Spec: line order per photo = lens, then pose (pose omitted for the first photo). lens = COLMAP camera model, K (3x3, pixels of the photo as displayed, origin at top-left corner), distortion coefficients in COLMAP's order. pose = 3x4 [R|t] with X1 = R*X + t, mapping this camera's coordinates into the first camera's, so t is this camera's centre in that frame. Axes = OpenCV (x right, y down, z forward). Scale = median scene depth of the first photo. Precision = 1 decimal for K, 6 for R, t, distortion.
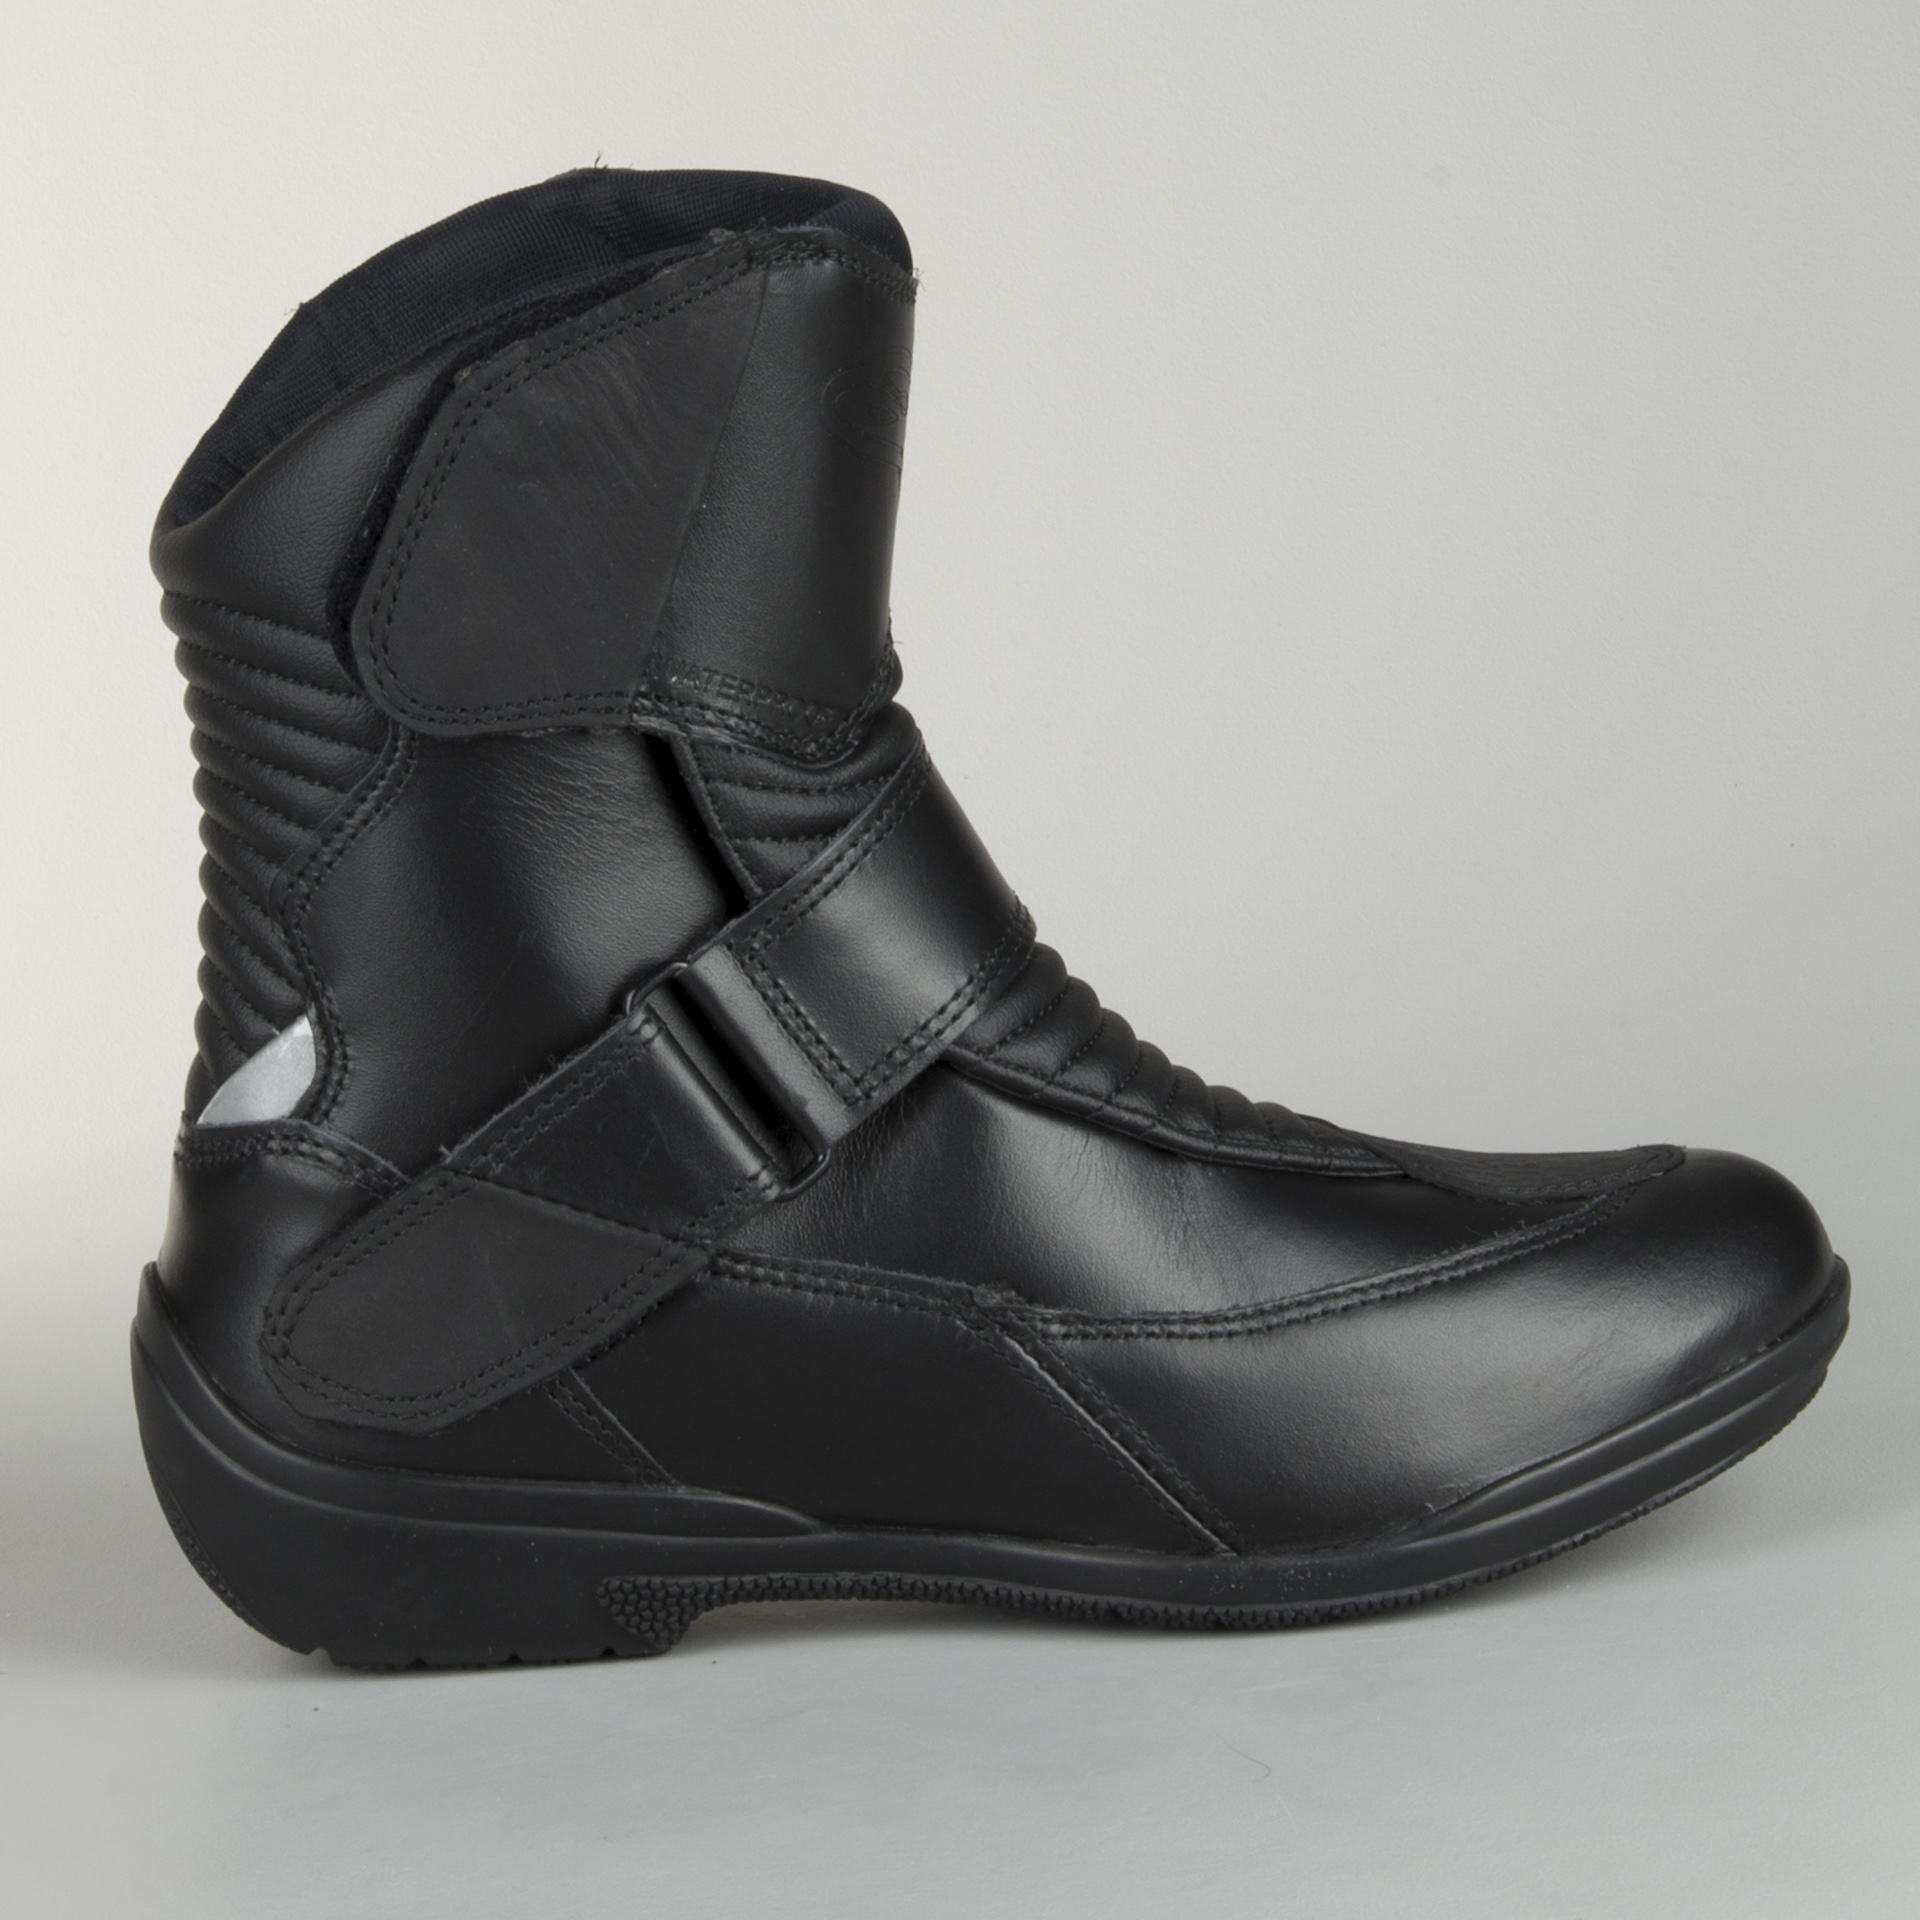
lens RADIAL K [[6424.7, 0, 963.0], [0, 6424.7, 964.3], [0, 0, 1]] dist [0.242379, 0.000000]
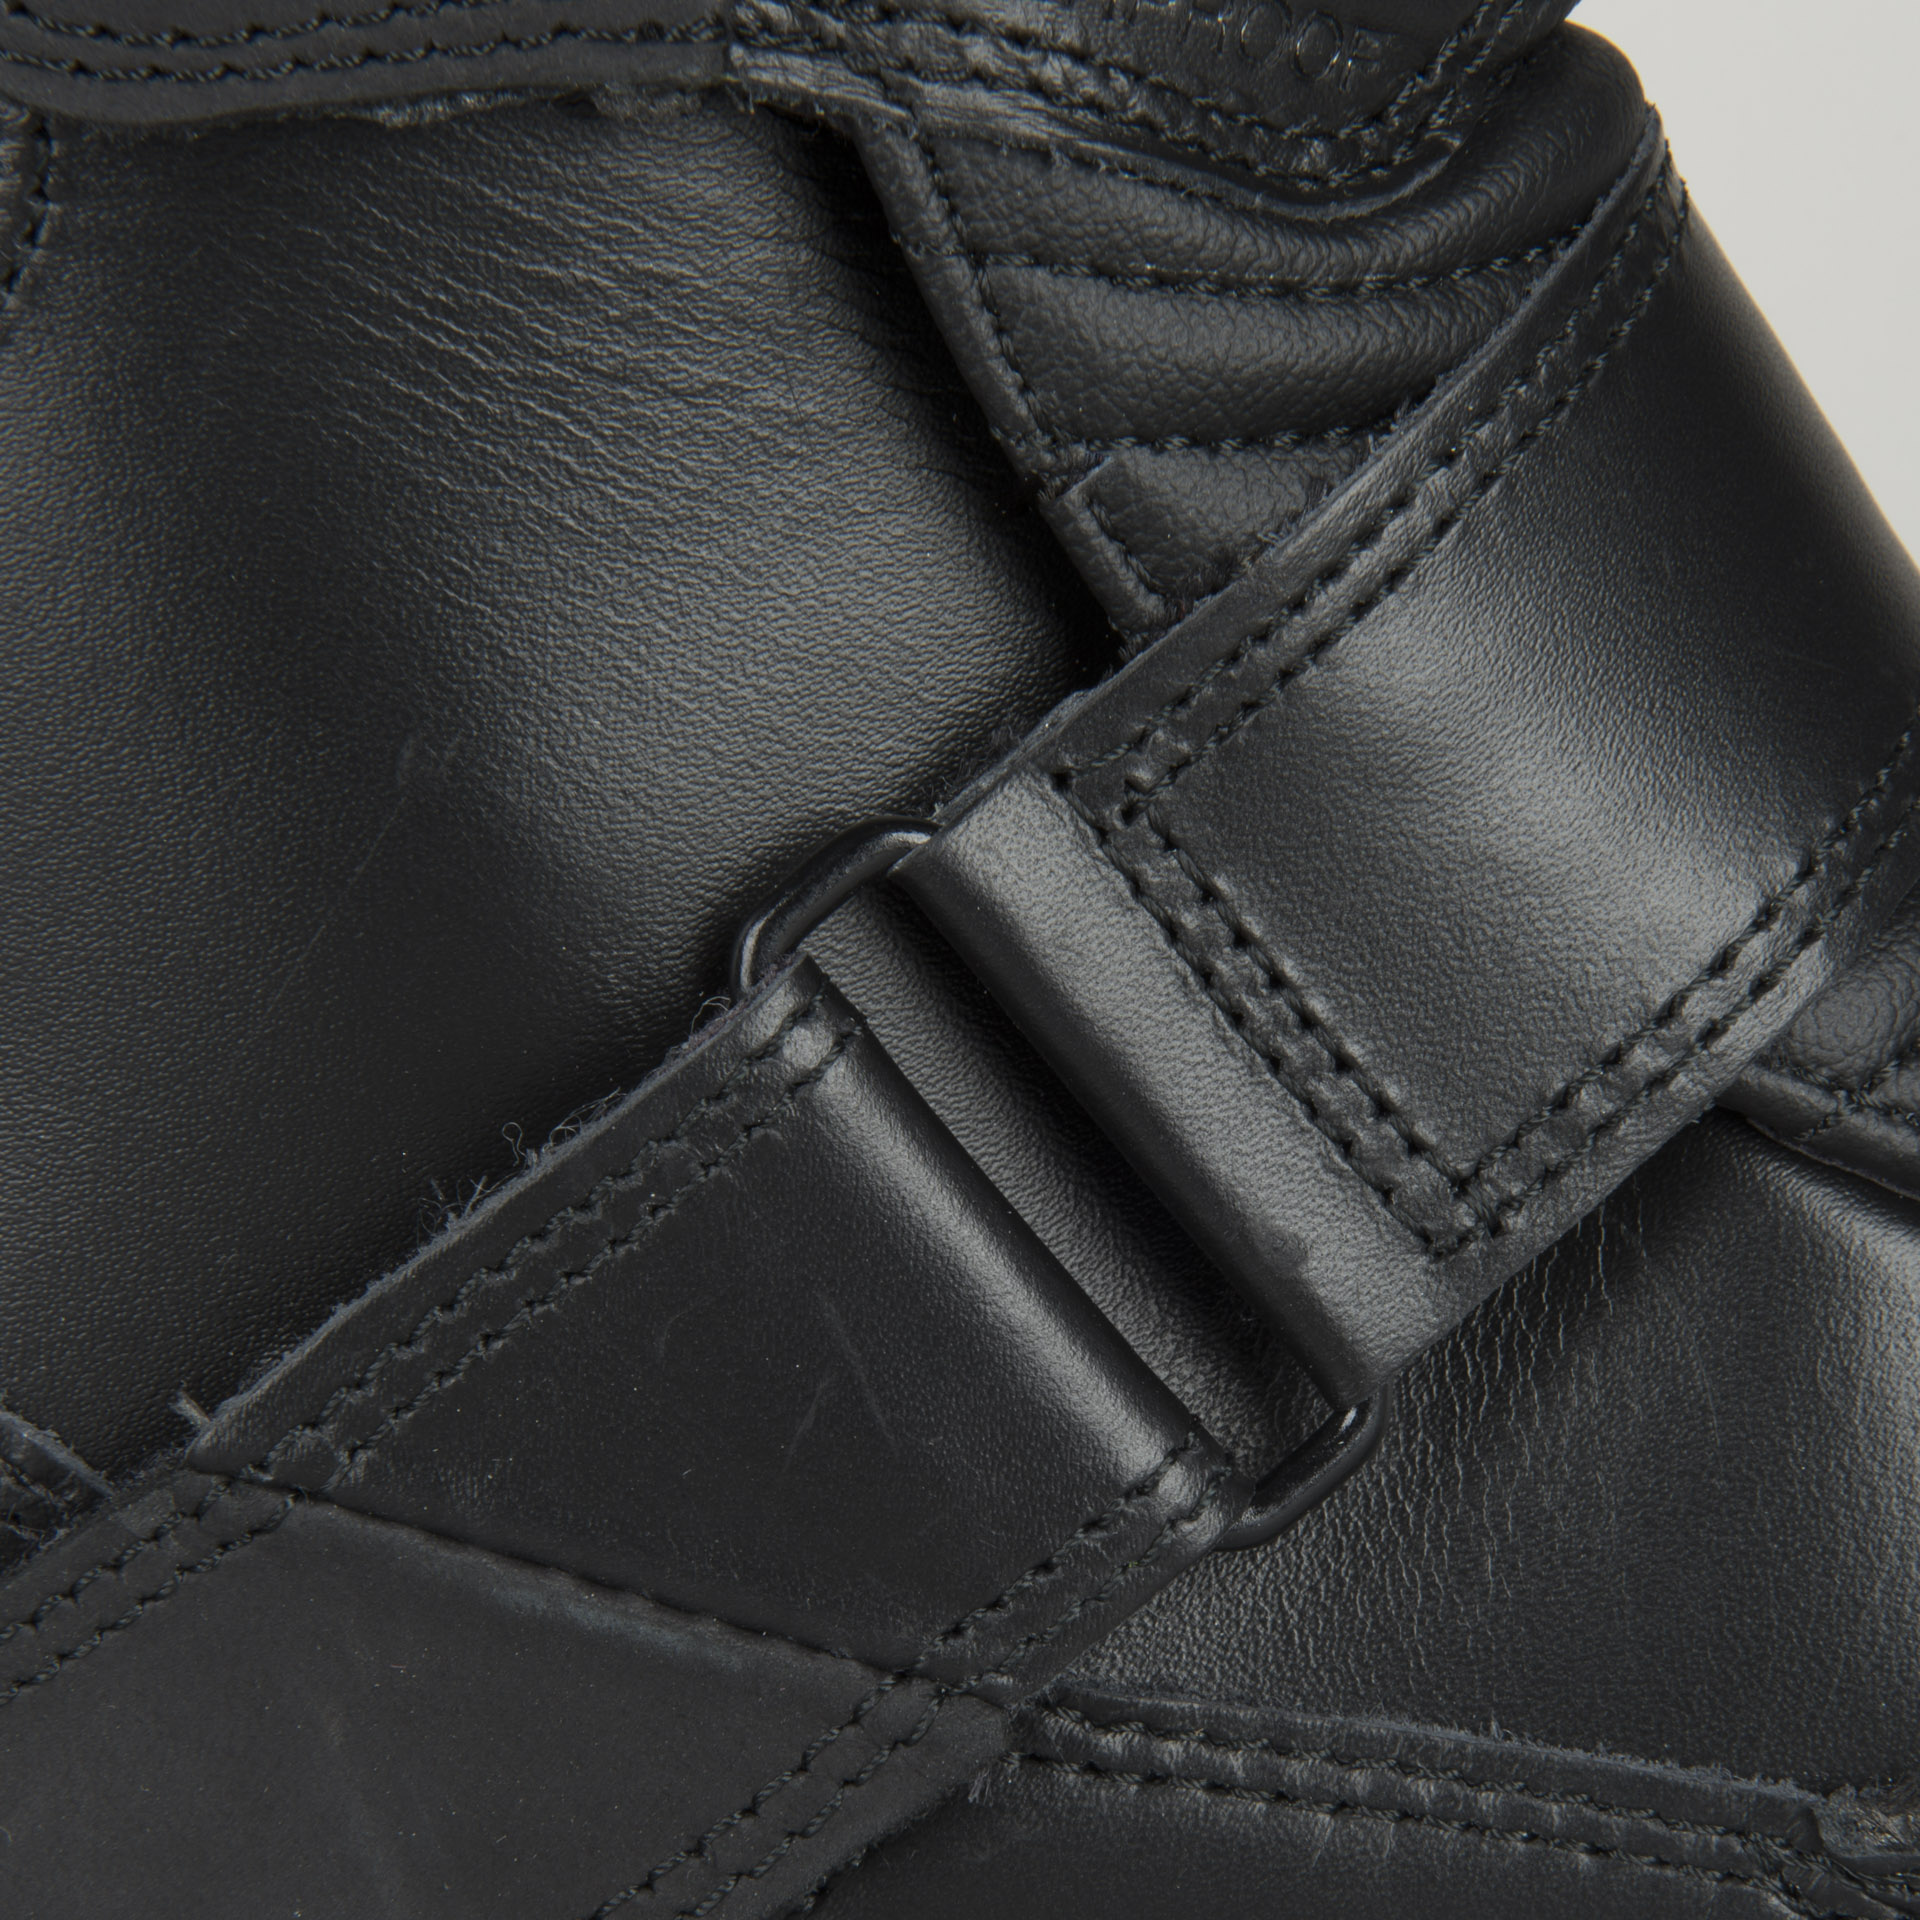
lens RADIAL K [[6634.5, 0, 1091.8], [0, 6634.5, 1015.3], [0, 0, 1]] dist [0.067170, 0.000000]
pose [[0.995845, -0.001660, -0.091052, -0.004448], [0.007885, 0.997651, 0.068053, -0.013546], [0.090725, -0.068489, 0.993518, 0.666947]]
